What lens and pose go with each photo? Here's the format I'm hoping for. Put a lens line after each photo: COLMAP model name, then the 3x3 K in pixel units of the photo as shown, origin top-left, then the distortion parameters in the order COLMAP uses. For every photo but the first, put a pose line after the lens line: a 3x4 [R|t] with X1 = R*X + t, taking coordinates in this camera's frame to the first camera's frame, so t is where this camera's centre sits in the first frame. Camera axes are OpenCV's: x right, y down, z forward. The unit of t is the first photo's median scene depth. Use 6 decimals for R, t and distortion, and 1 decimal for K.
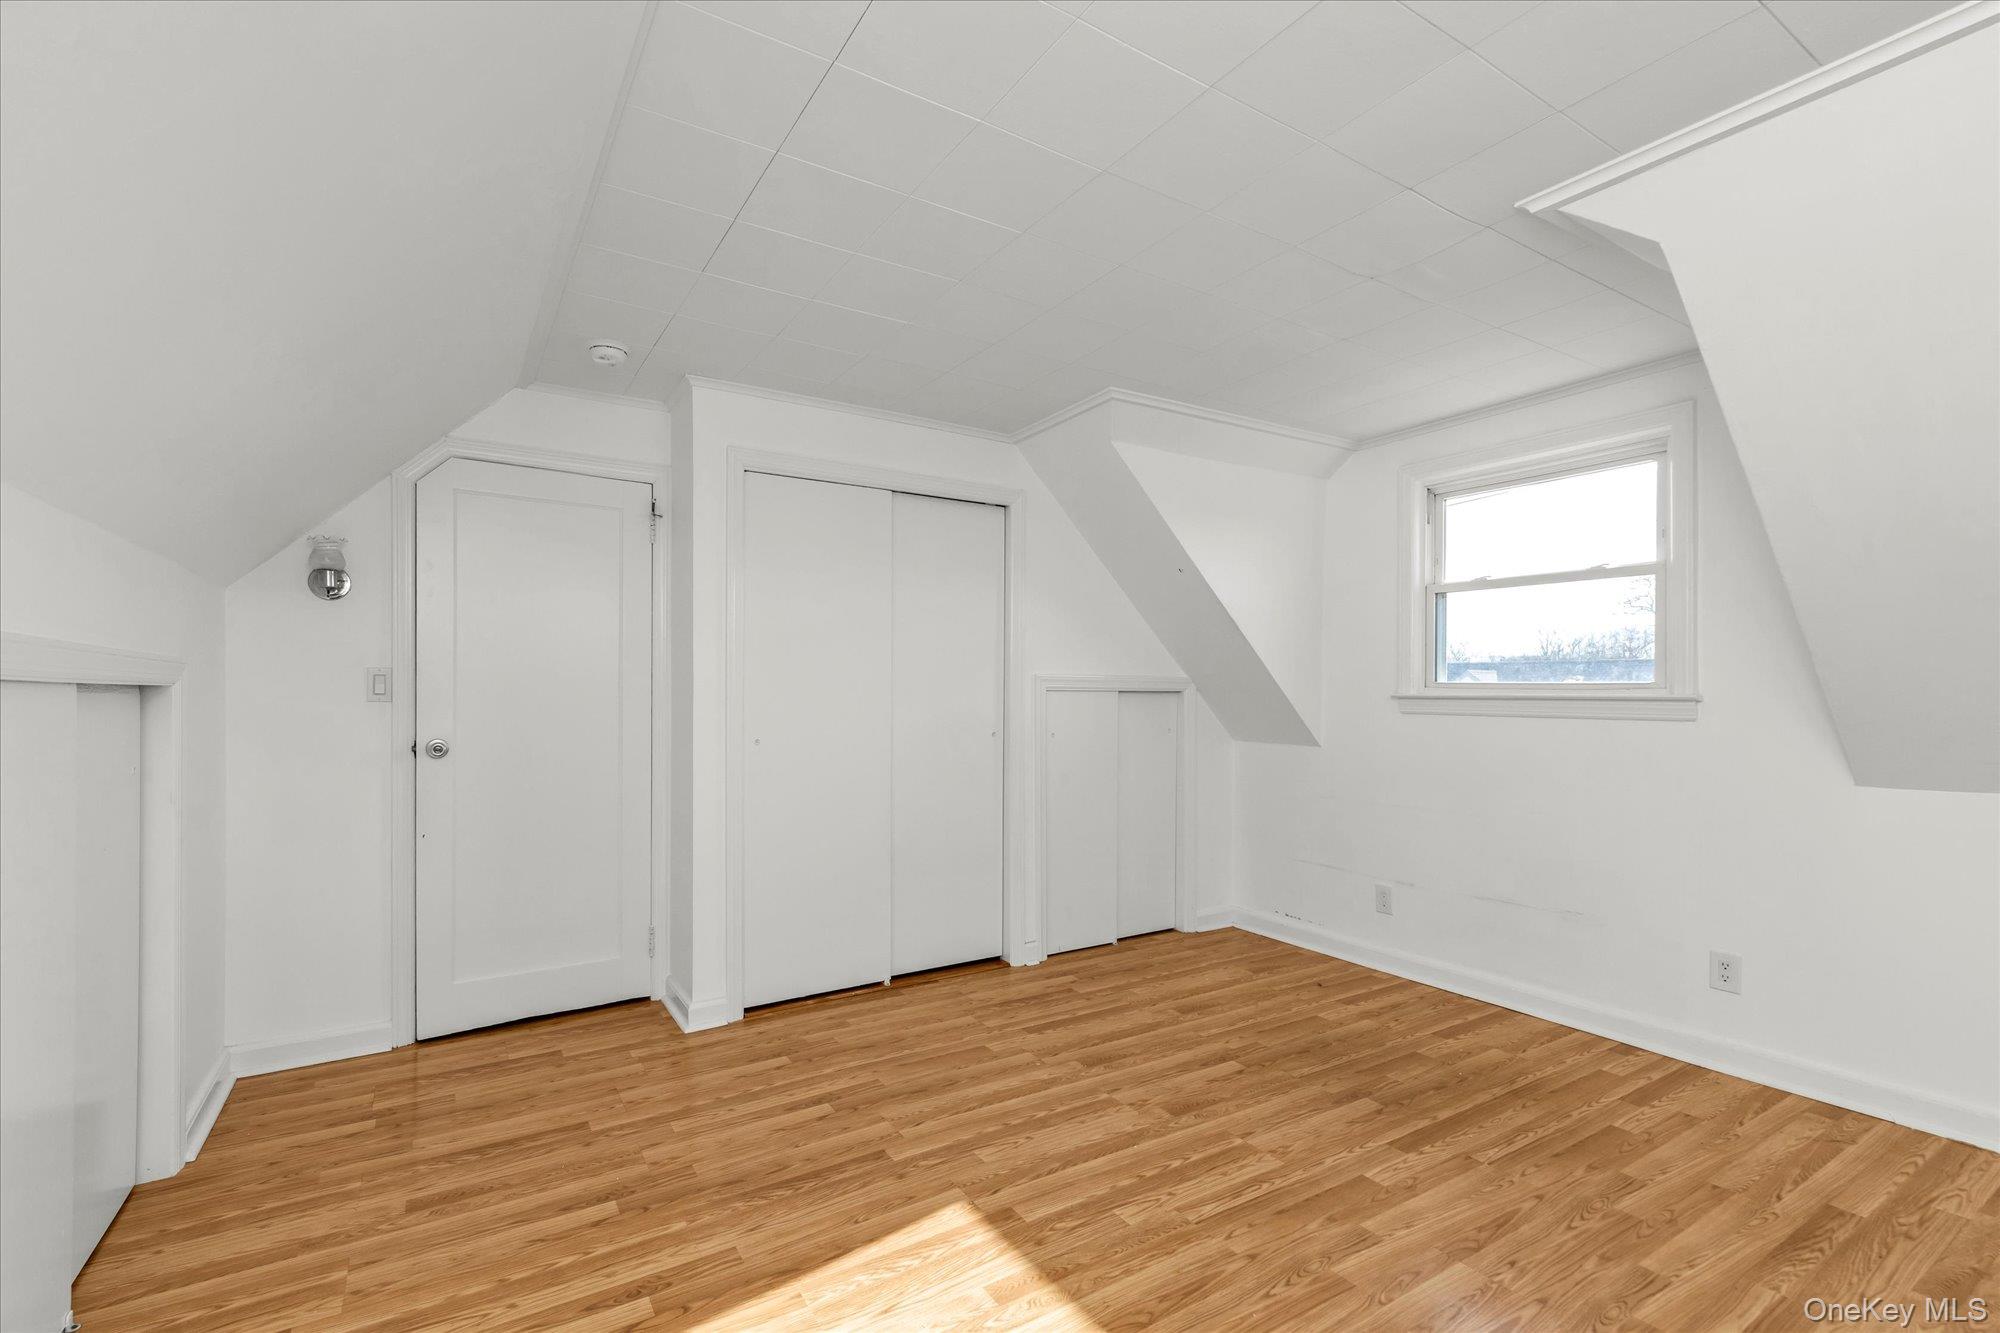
lens RADIAL K [[865.9, 0, 998.3], [0, 865.9, 684.3], [0, 0, 1]] dist [-0.001318, -0.000101]
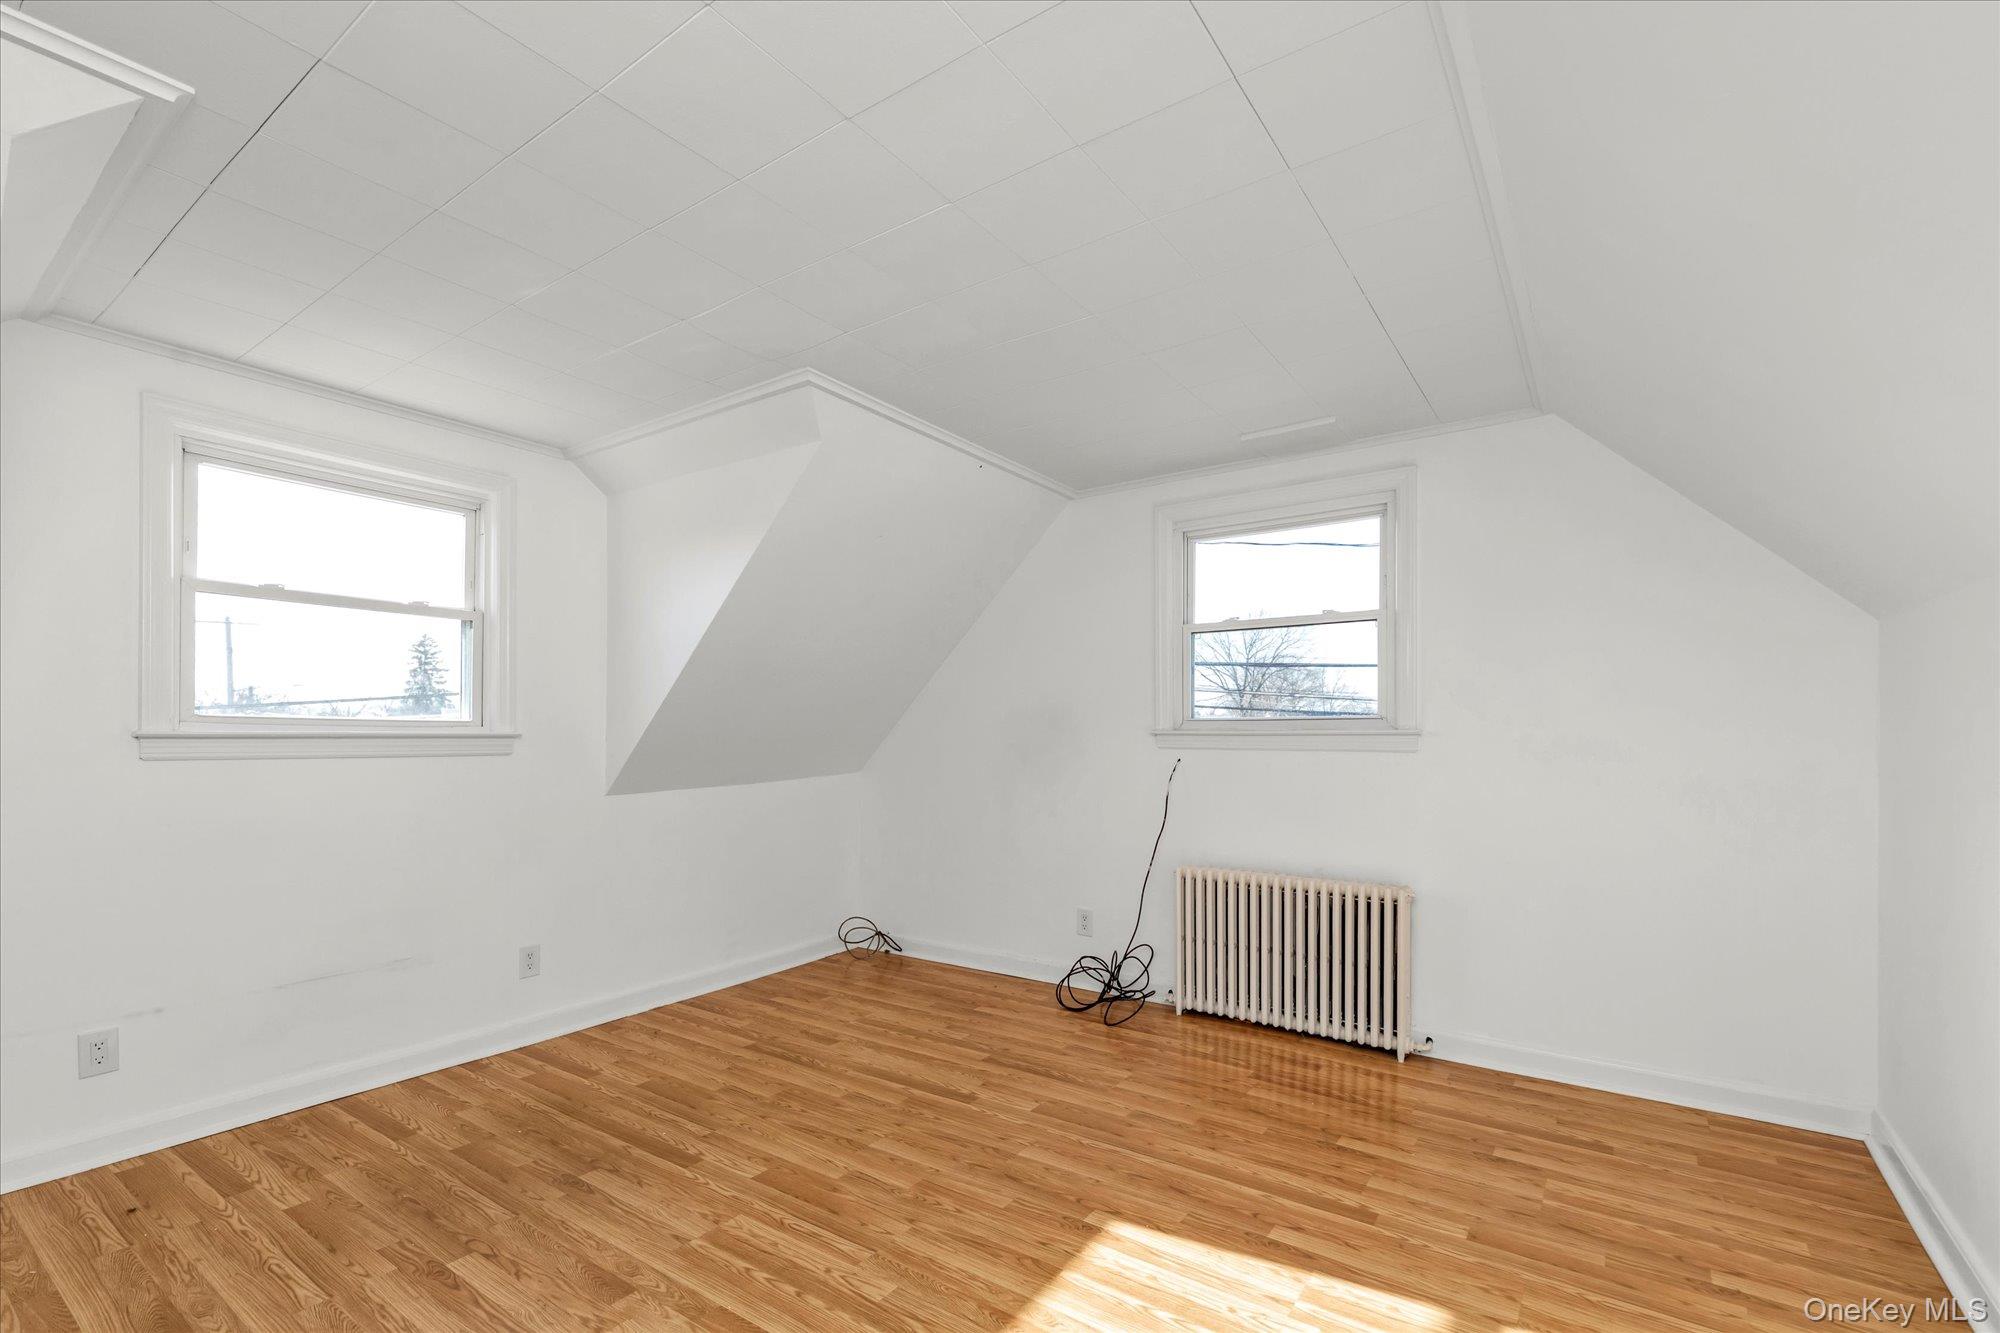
lens RADIAL K [[865.9, 0, 986.9], [0, 865.9, 727.1], [0, 0, 1]] dist [-0.001318, -0.000101]
pose [[-0.355556, 0.003673, 0.934648, -0.576169], [-0.011805, 0.999895, -0.008420, 0.008396], [-0.934580, -0.014028, -0.355475, 0.927012]]
